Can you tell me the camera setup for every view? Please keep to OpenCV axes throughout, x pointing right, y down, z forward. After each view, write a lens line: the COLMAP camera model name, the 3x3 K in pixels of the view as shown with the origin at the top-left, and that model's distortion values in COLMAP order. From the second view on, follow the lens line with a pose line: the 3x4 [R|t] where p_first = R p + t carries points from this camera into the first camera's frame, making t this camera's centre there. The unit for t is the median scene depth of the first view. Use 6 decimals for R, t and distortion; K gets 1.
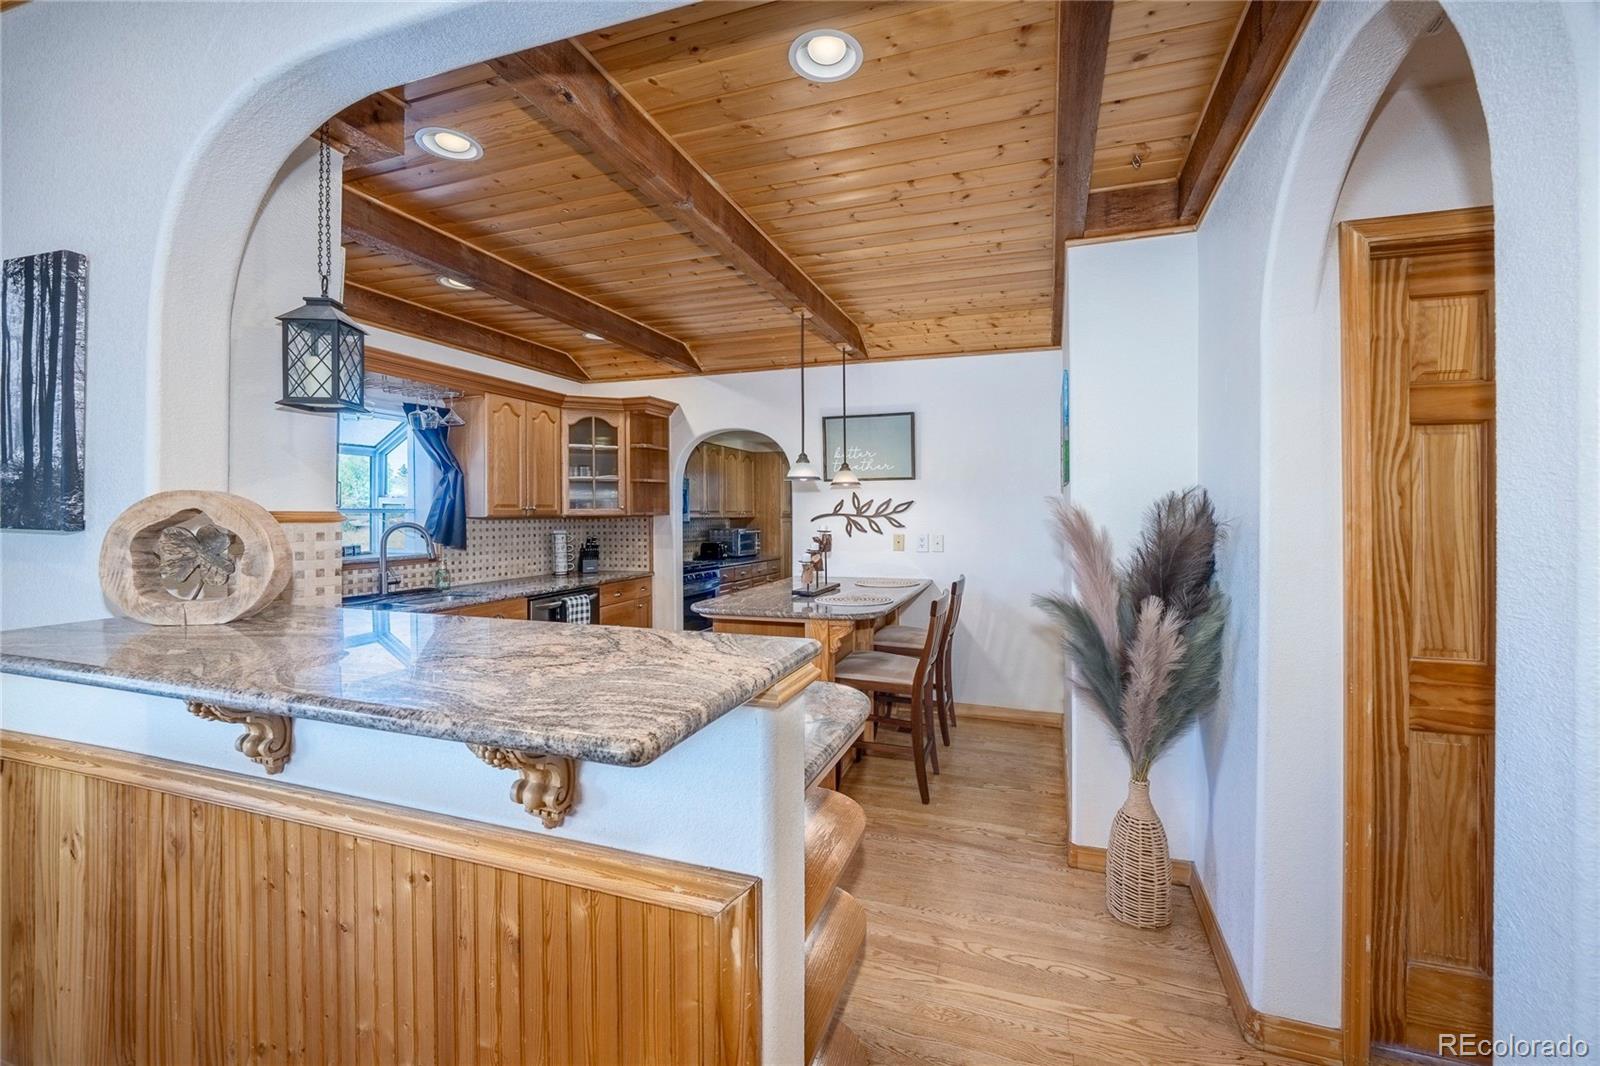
lens RADIAL K [[629.7, 0, 886.2], [0, 629.7, 509.1], [0, 0, 1]] dist [-0.000094, 0.000142]
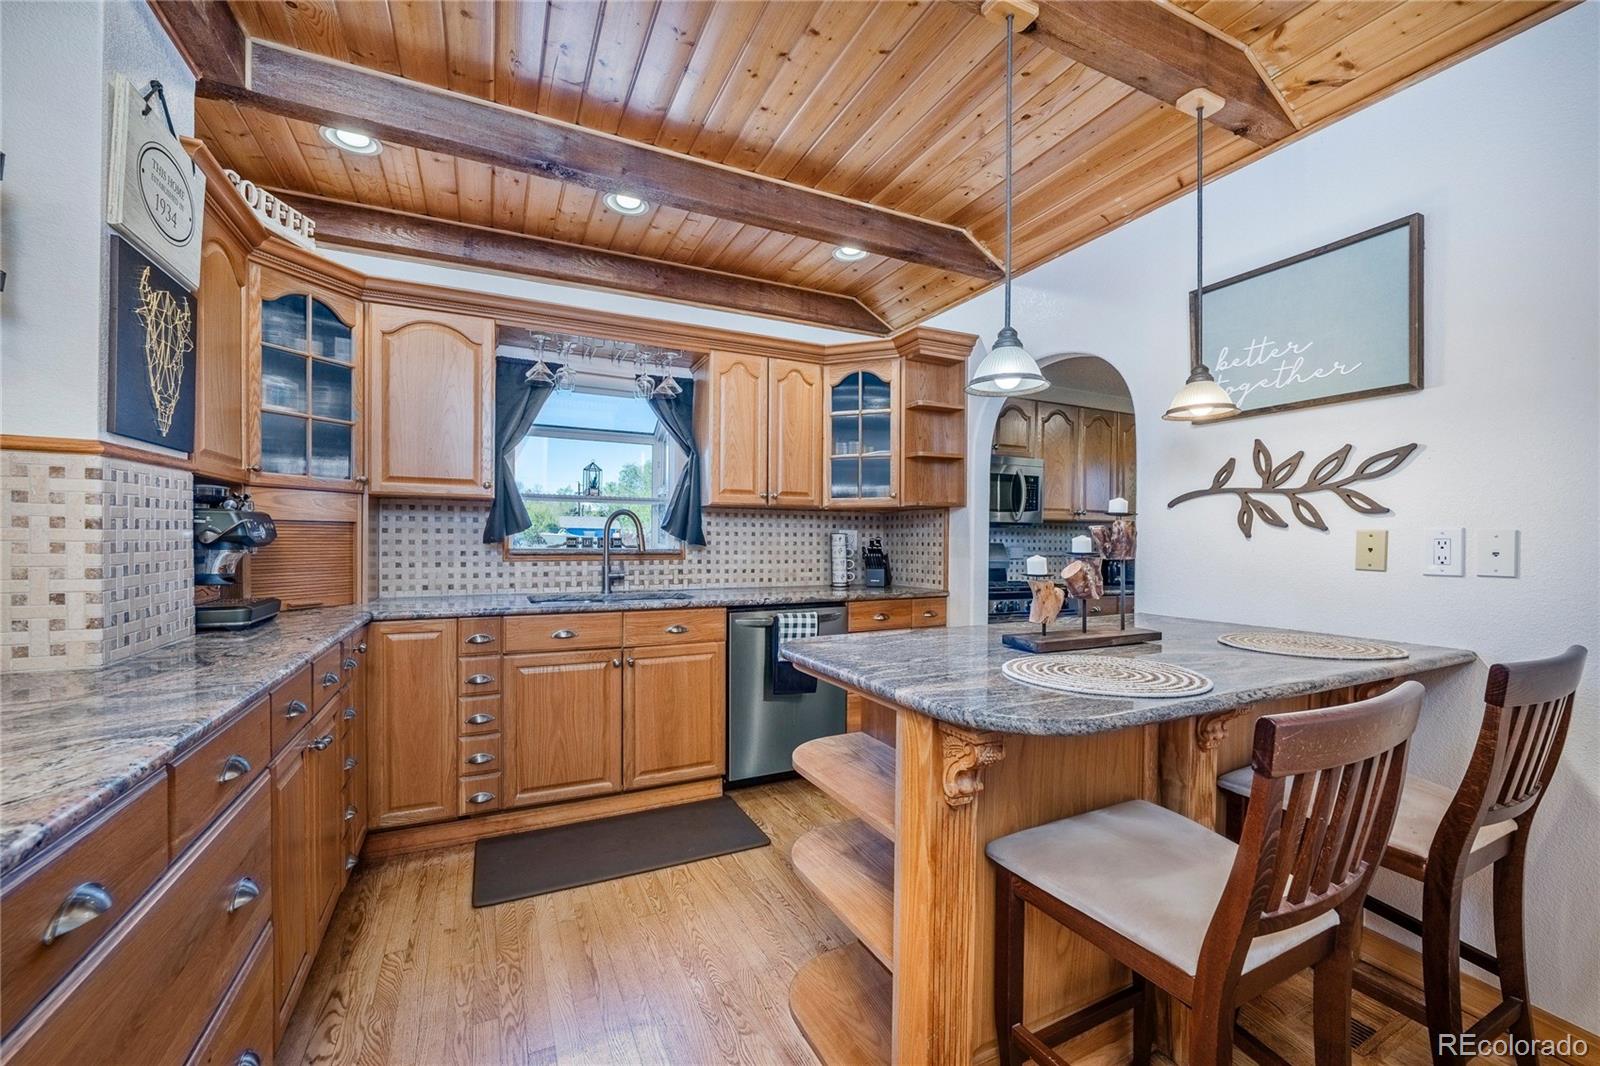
lens RADIAL K [[709.5, 0, 831.4], [0, 709.5, 548.5], [0, 0, 1]] dist [-0.001000, 0.000209]
pose [[0.685665, 0.016209, -0.727736, 0.115829], [-0.003374, 0.999812, 0.019091, 0.044444], [0.727909, -0.010635, 0.685591, 0.430180]]
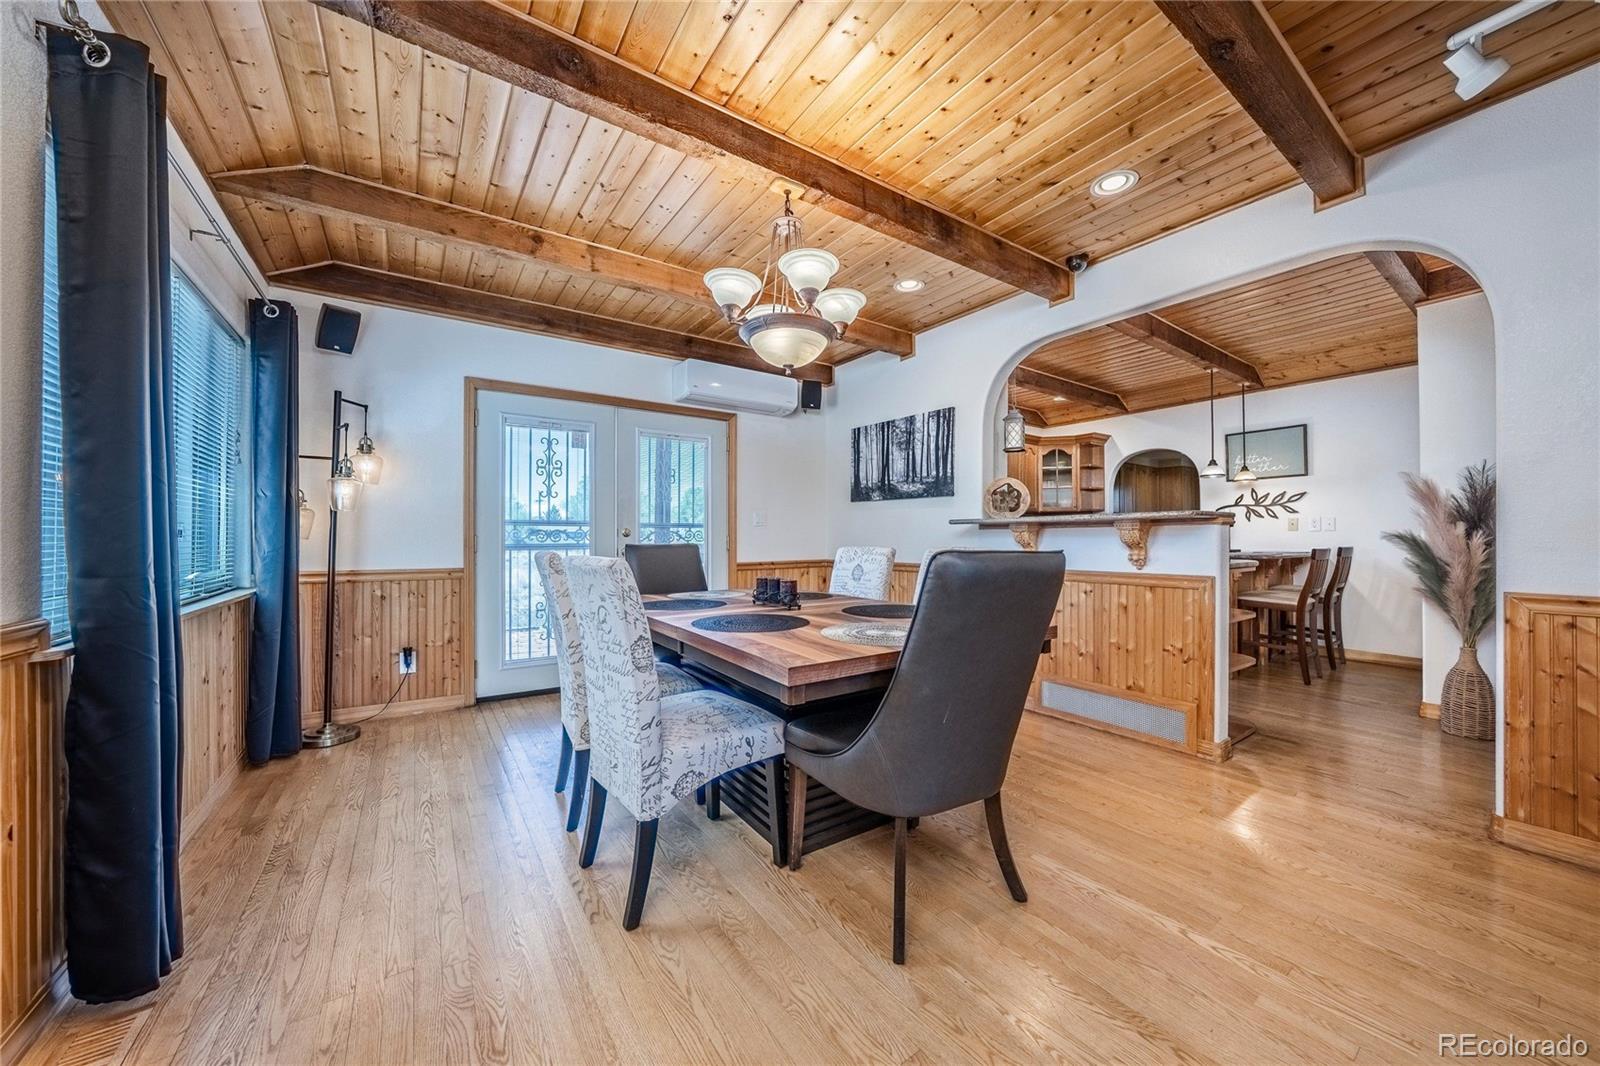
lens RADIAL K [[616.0, 0, 848.5], [0, 616.0, 536.5], [0, 0, 1]] dist [-0.006344, 0.000037]
pose [[0.803418, -0.002605, -0.595410, 0.037646], [0.001497, 0.999996, -0.002355, 0.080417], [0.595413, 0.001000, 0.803419, -0.584551]]
